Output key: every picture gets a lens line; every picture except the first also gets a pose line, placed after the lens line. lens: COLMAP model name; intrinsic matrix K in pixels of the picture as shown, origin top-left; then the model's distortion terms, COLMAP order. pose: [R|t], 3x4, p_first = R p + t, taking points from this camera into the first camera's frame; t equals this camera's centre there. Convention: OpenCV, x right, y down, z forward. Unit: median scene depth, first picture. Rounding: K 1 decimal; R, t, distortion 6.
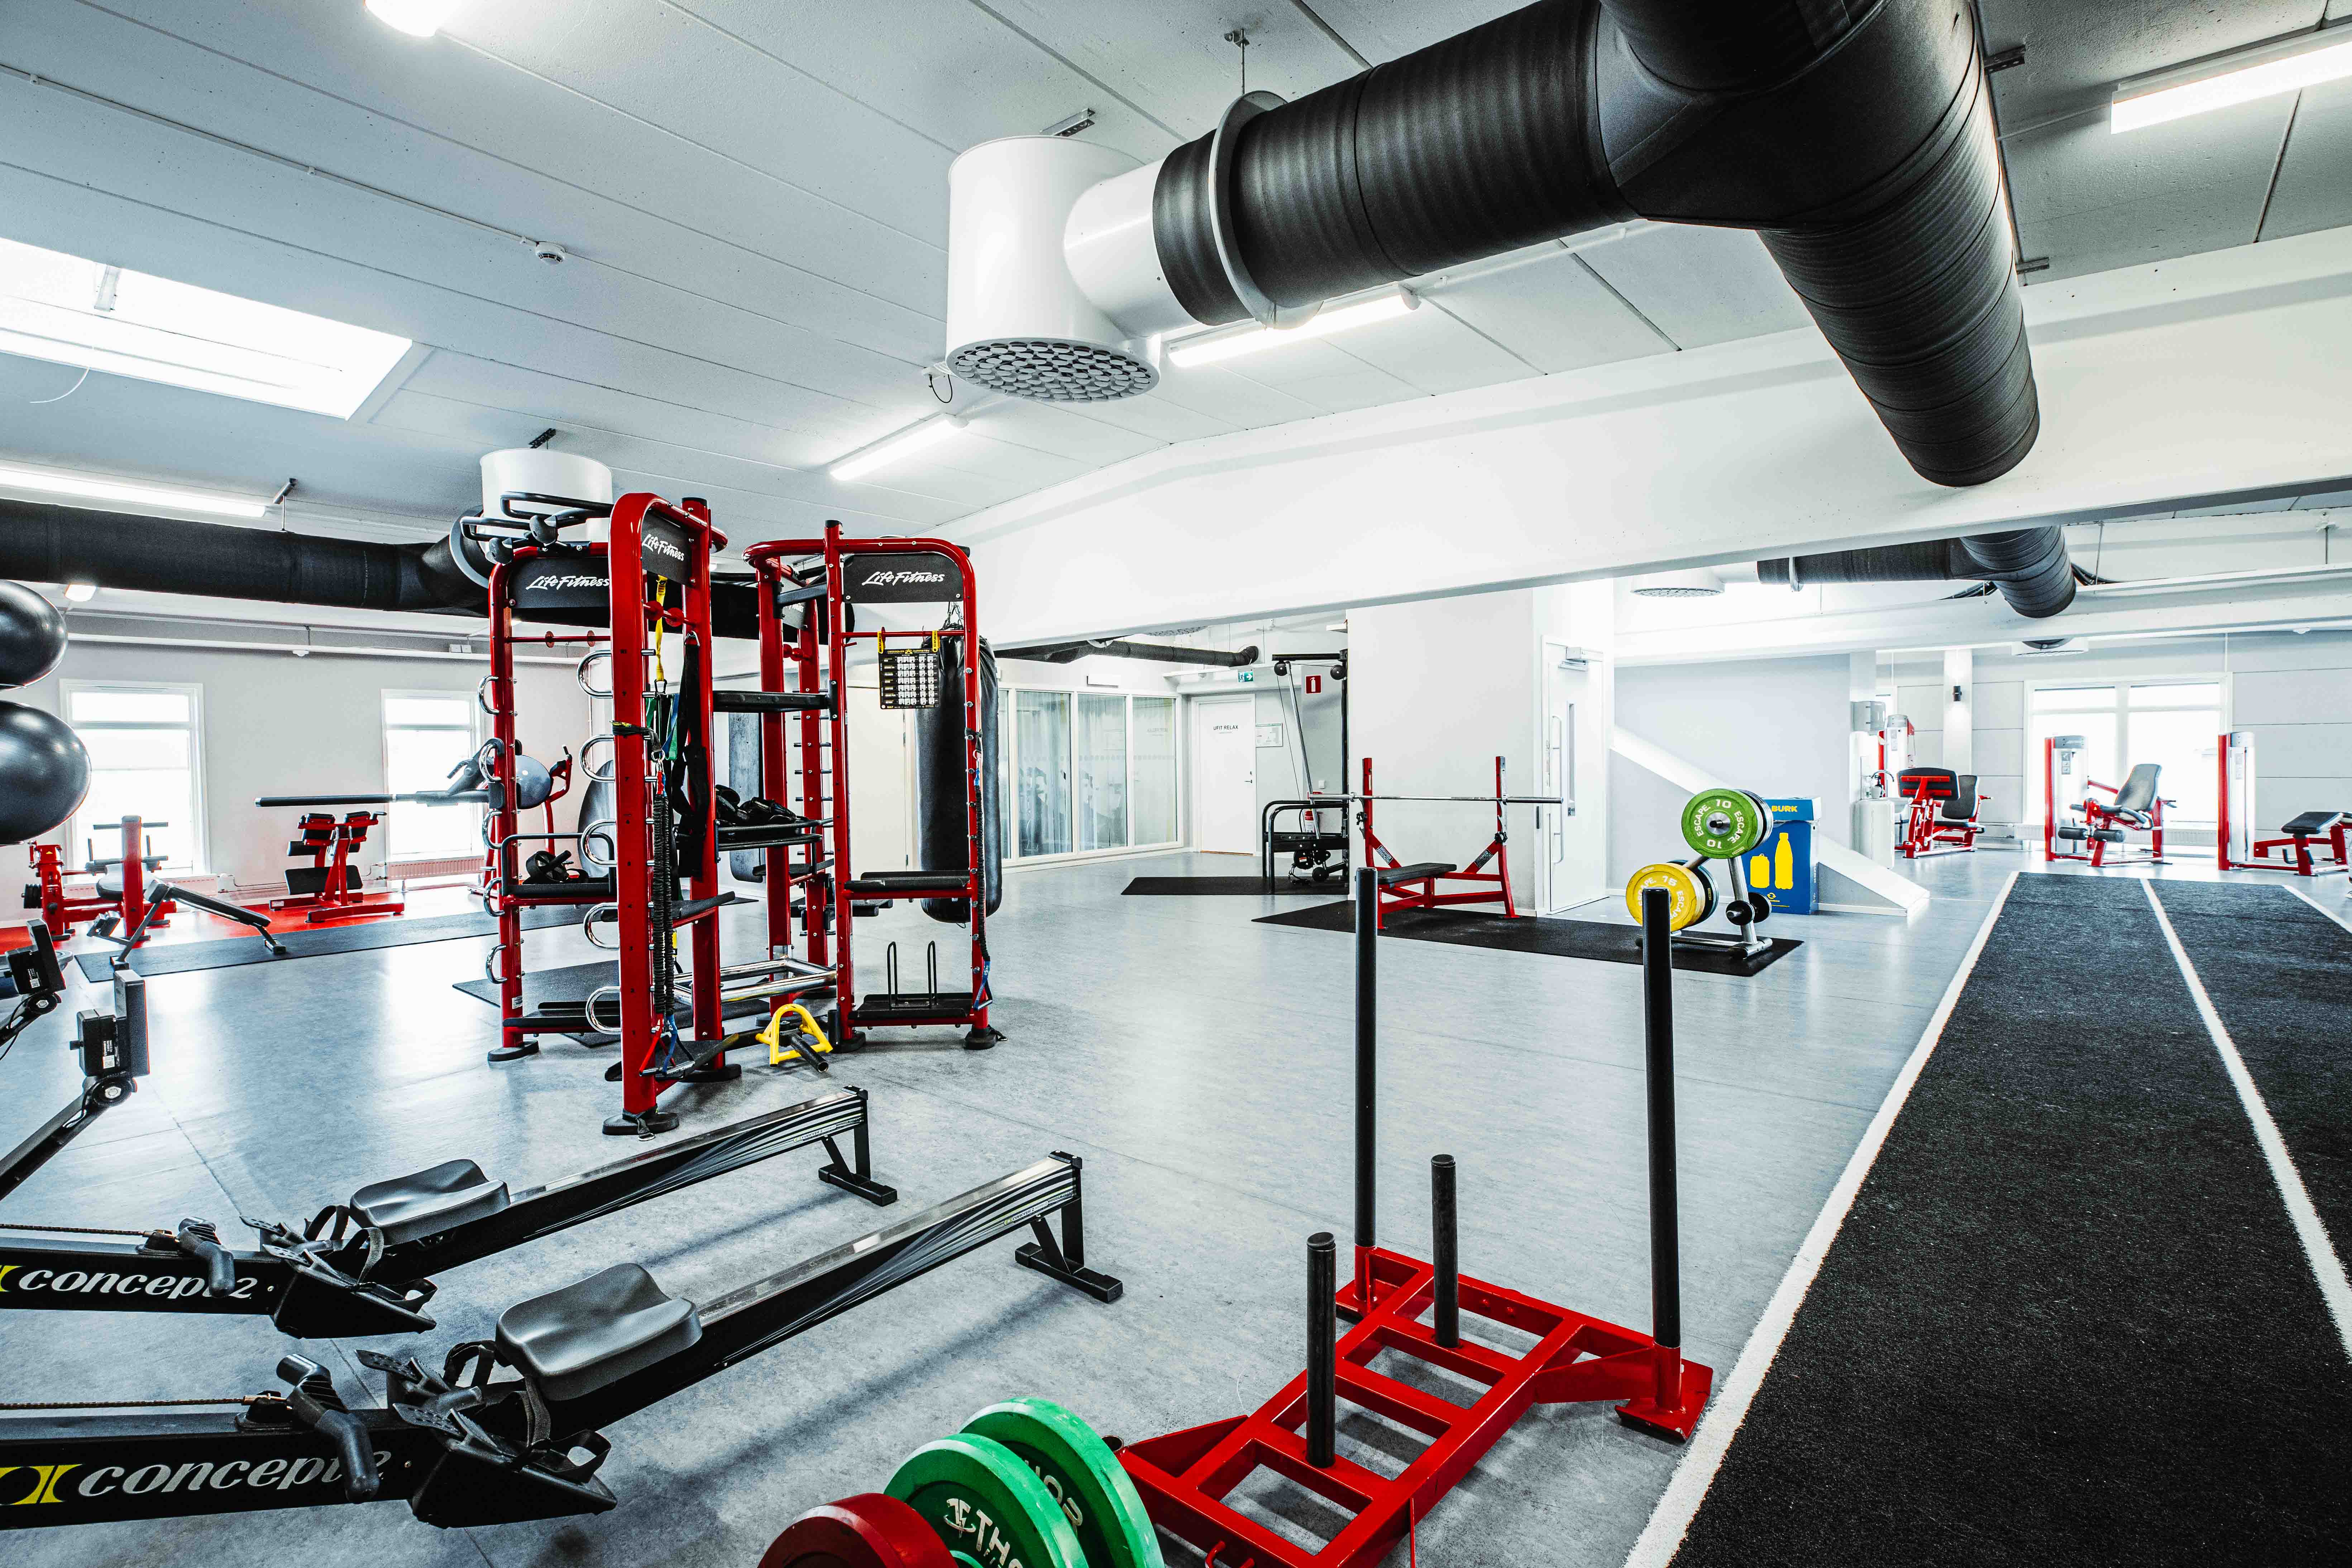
lens RADIAL K [[1076.9, 0, 1176.7], [0, 1076.9, 779.3], [0, 0, 1]] dist [0.006109, 0.000701]
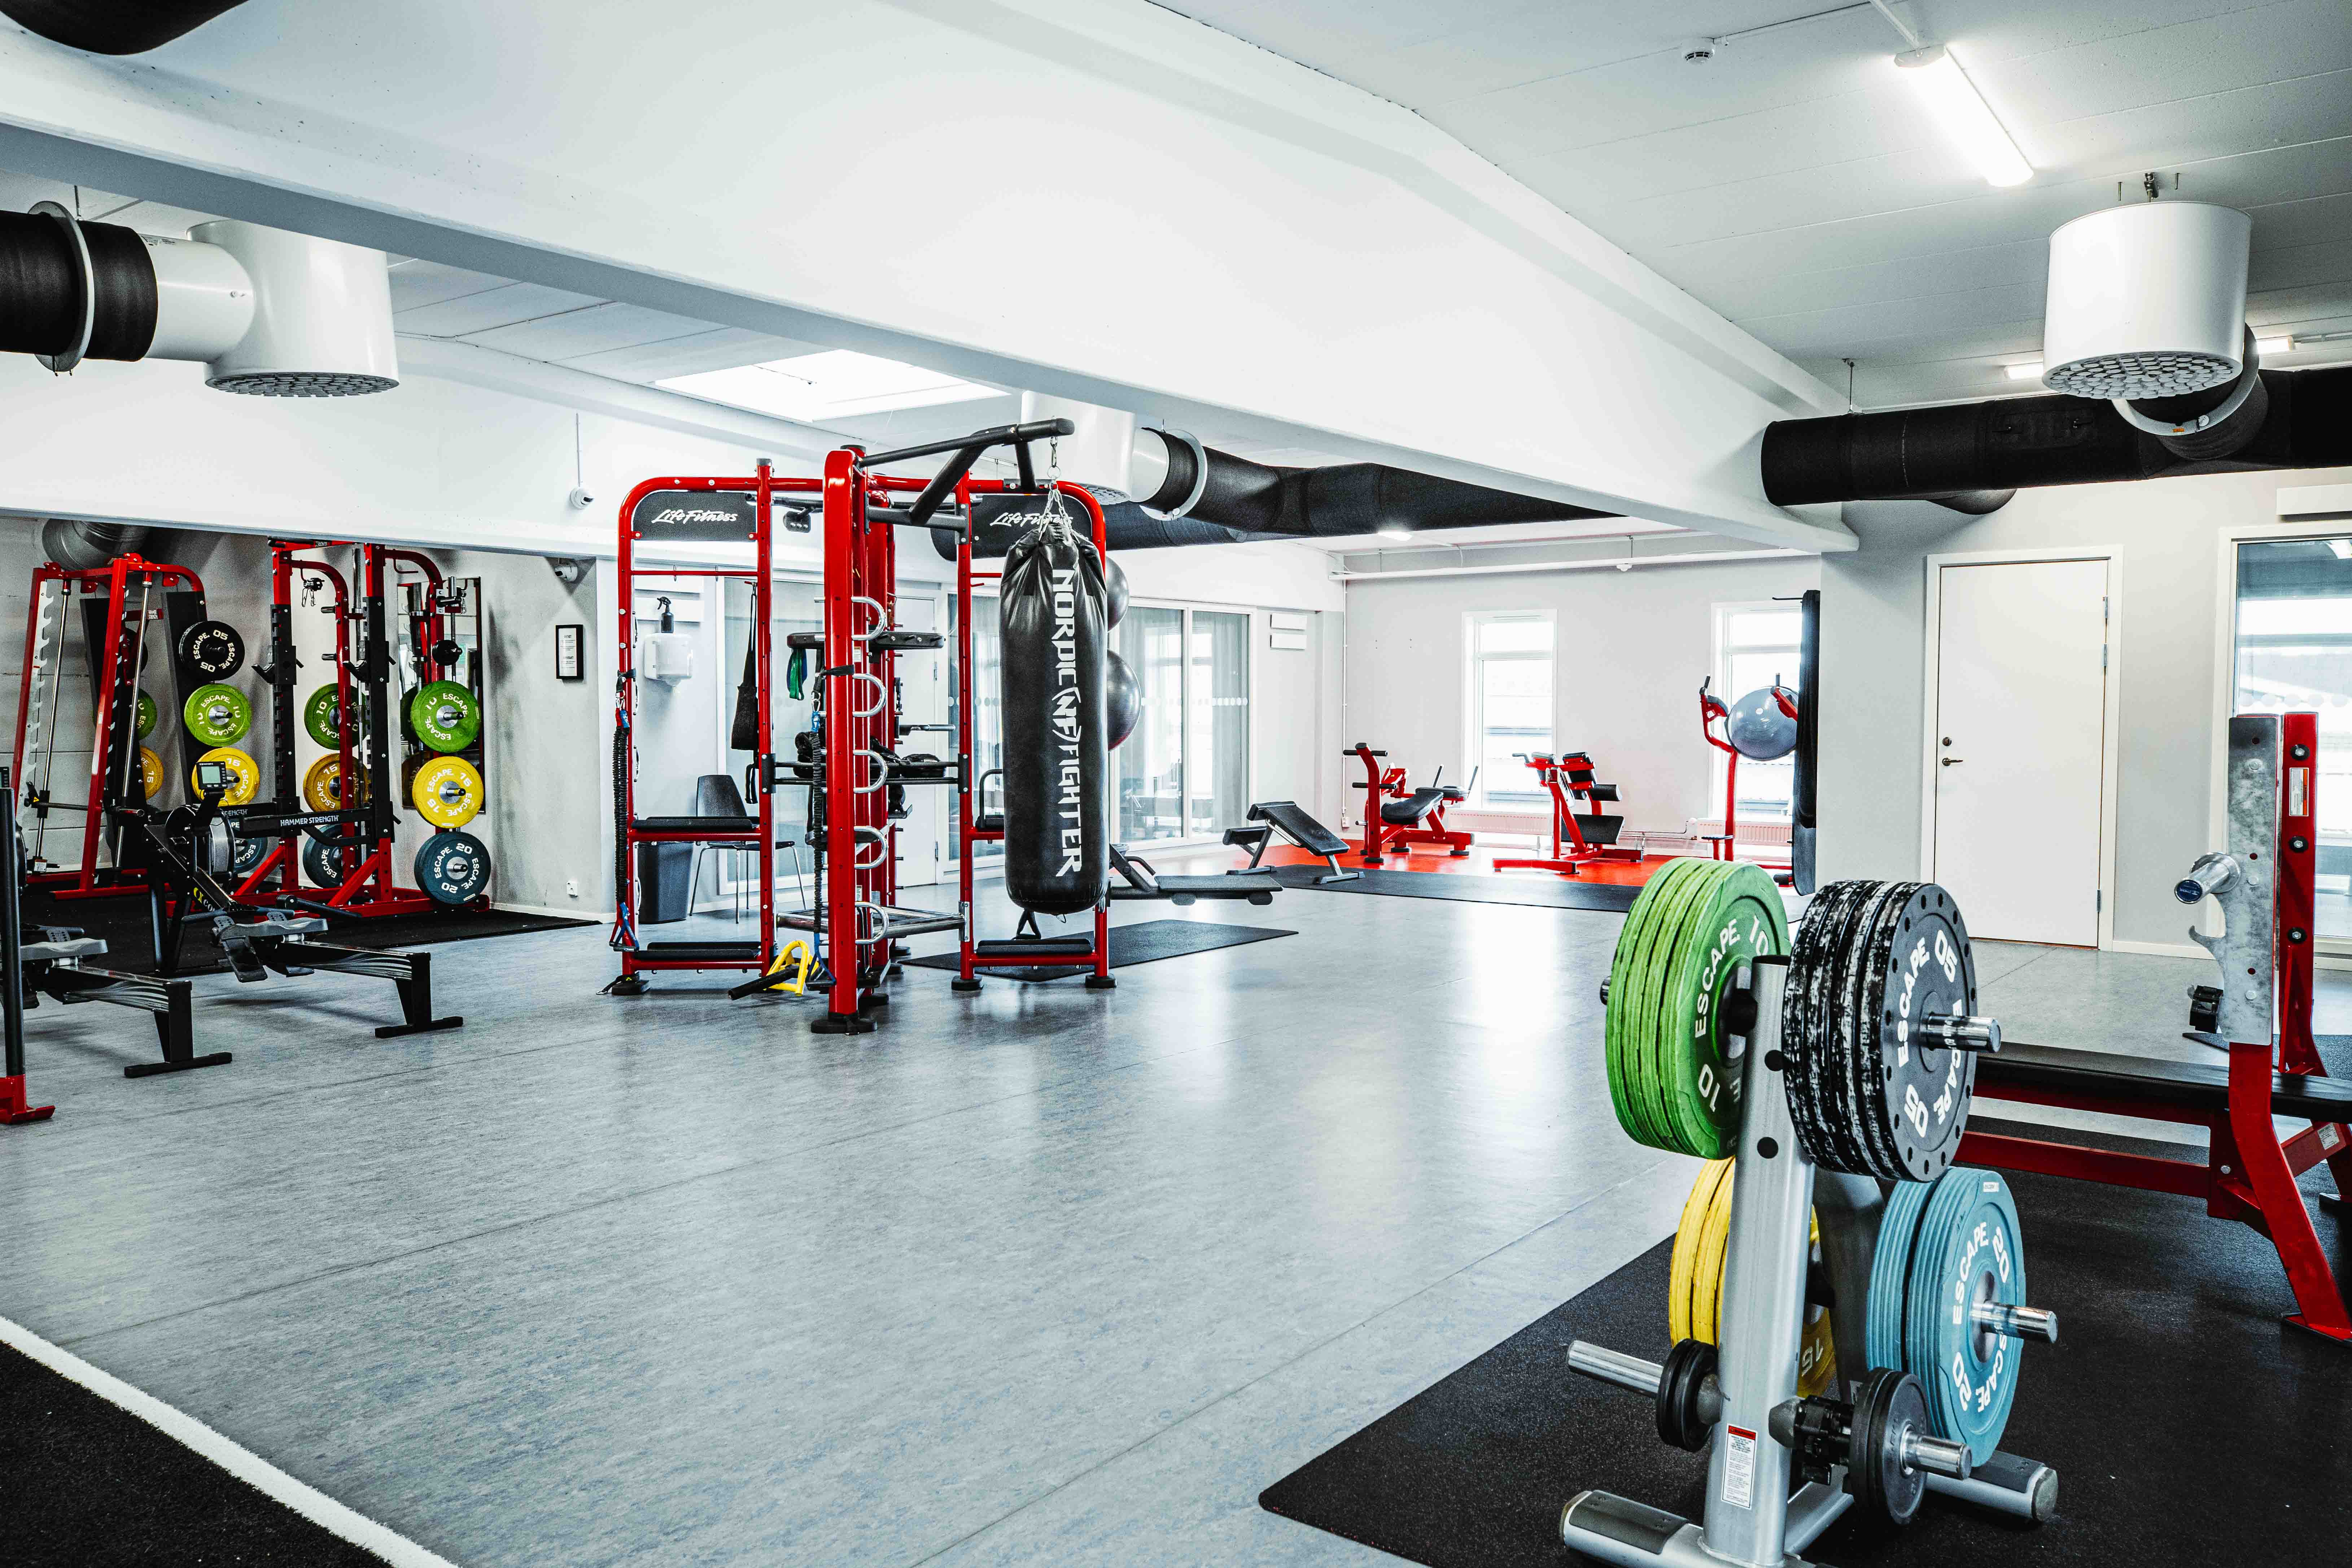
lens RADIAL K [[1737.9, 0, 1169.6], [0, 1737.9, 798.6], [0, 0, 1]] dist [-0.003764, -0.001929]
pose [[0.065563, 0.069954, -0.995393, 0.563030], [-0.022910, 0.997382, 0.068585, -0.018899], [0.997585, 0.018307, 0.066994, 0.544280]]
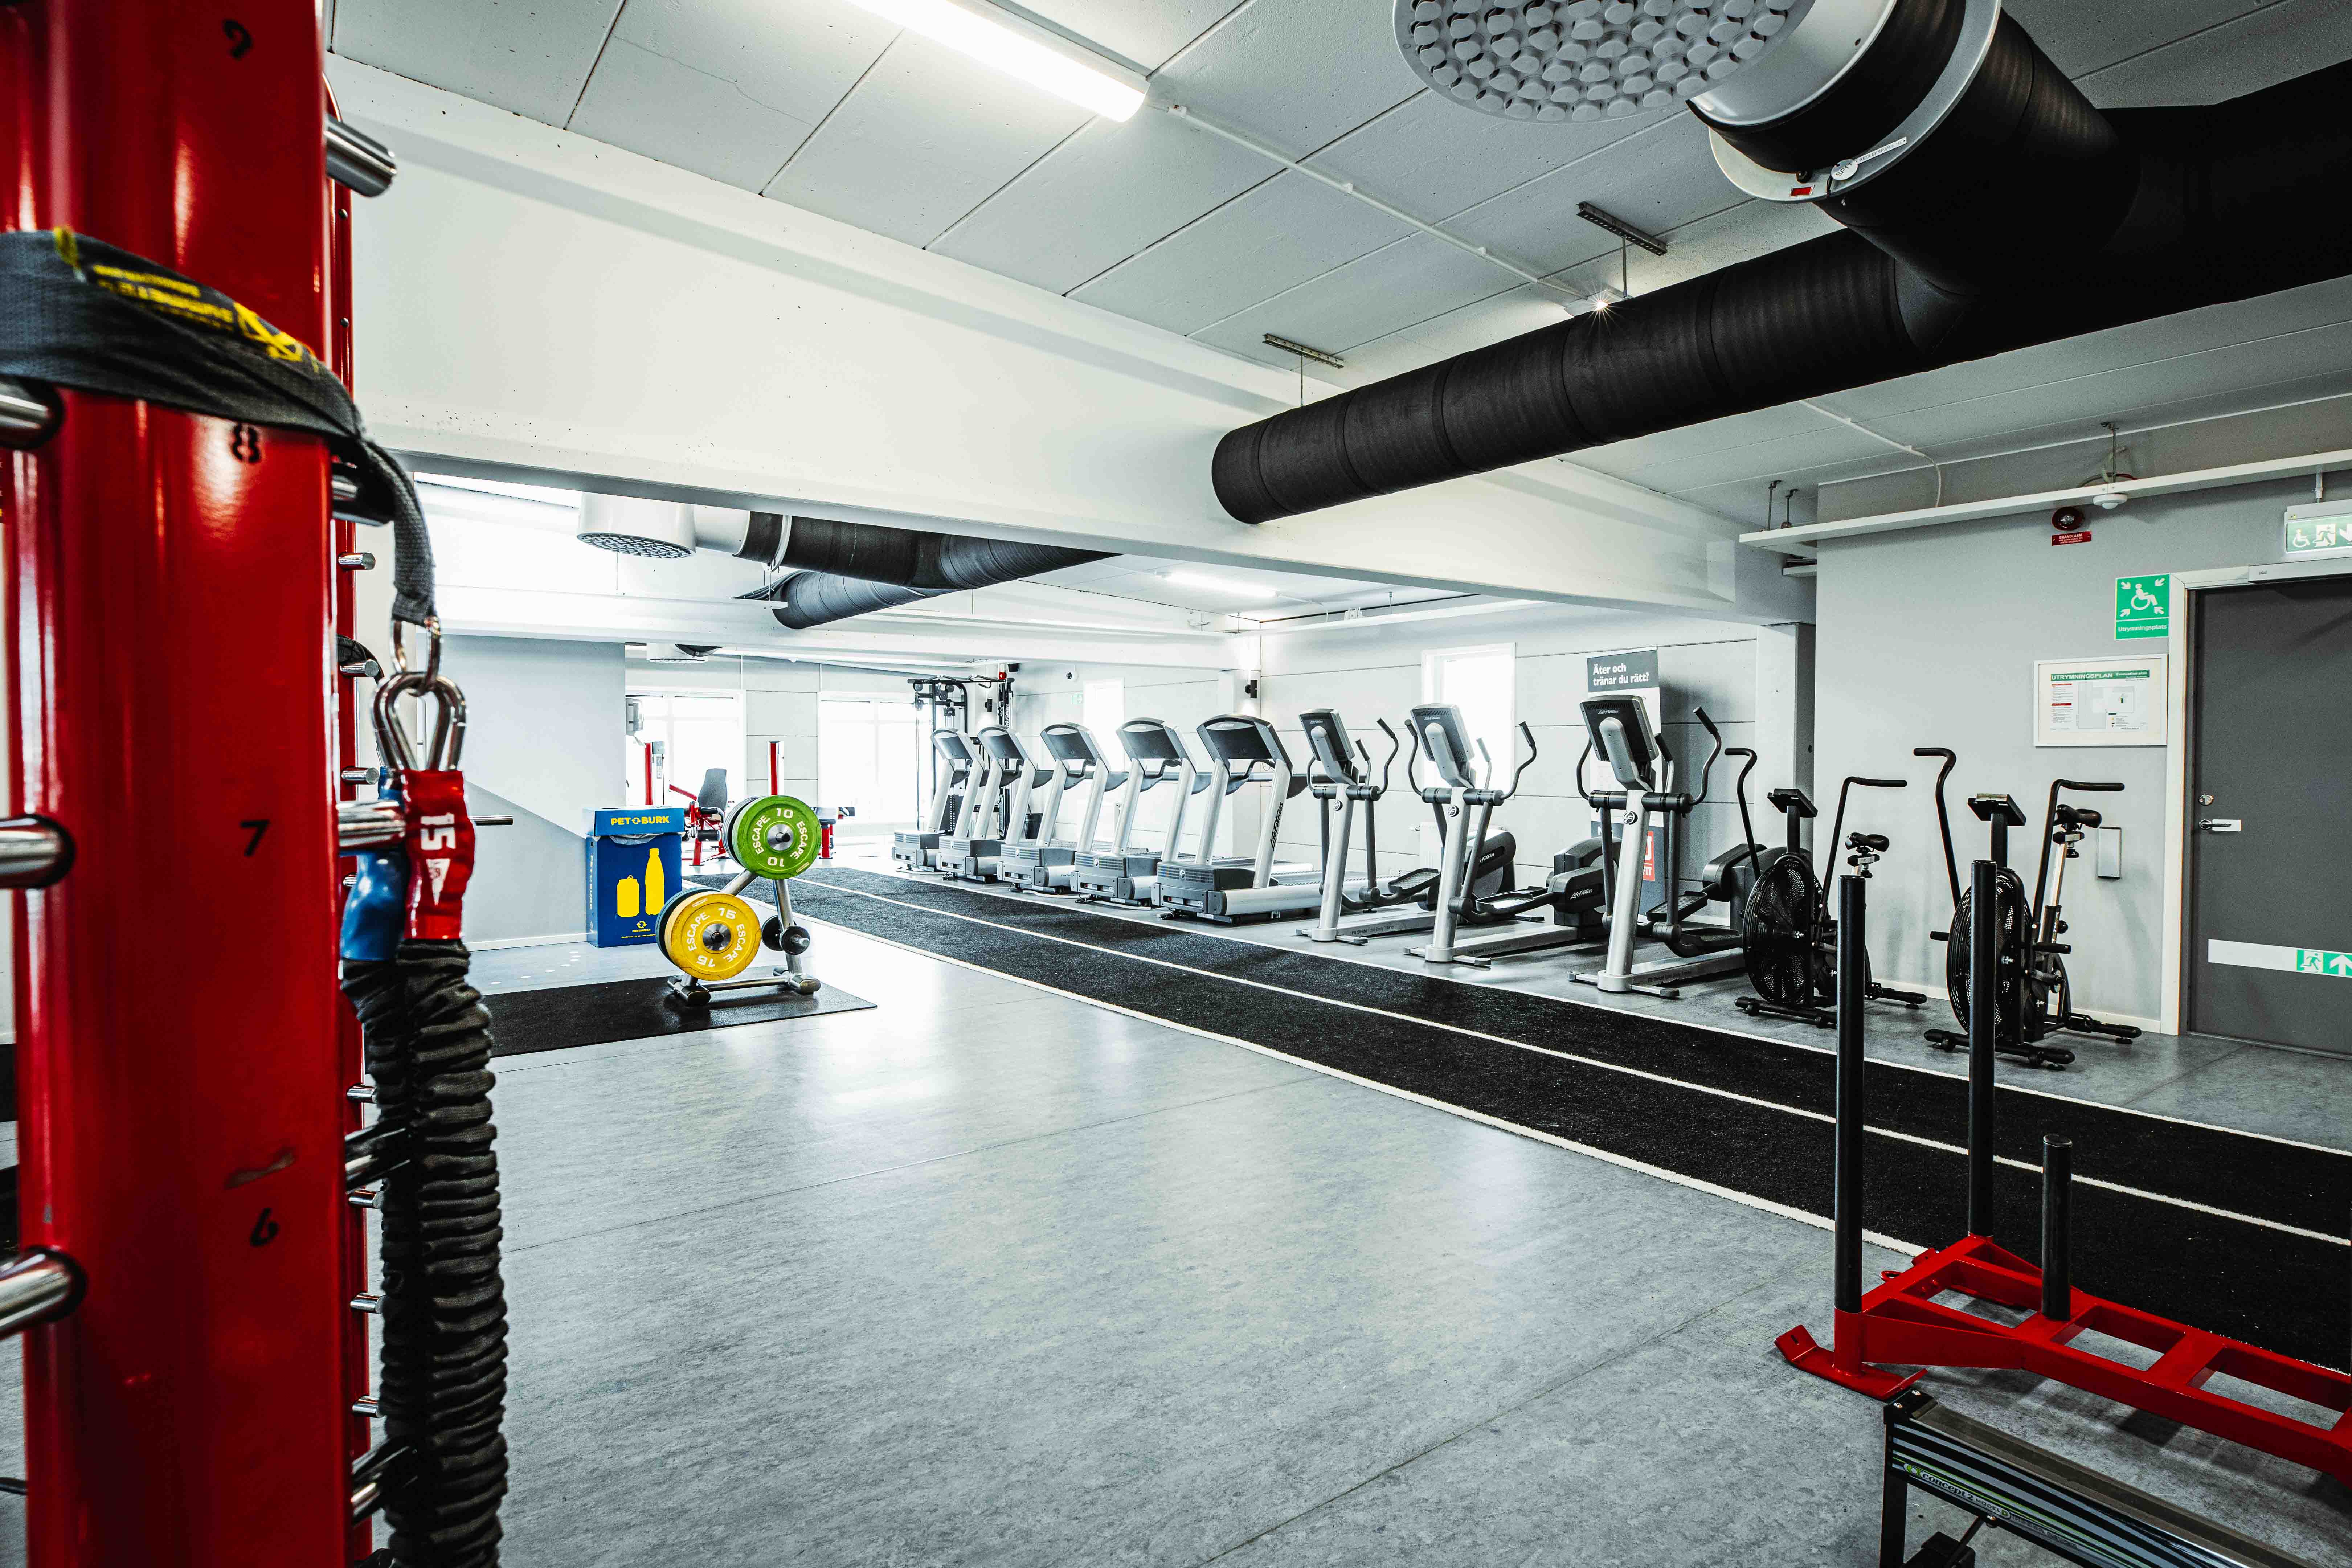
lens RADIAL K [[1188.2, 0, 1165.4], [0, 1188.2, 798.6], [0, 0, 1]] dist [-0.007278, 0.003696]
pose [[0.214307, -0.024637, 0.976456, -0.211414], [0.016555, 0.999630, 0.021588, -0.002469], [-0.976626, 0.011539, 0.214635, 0.321501]]
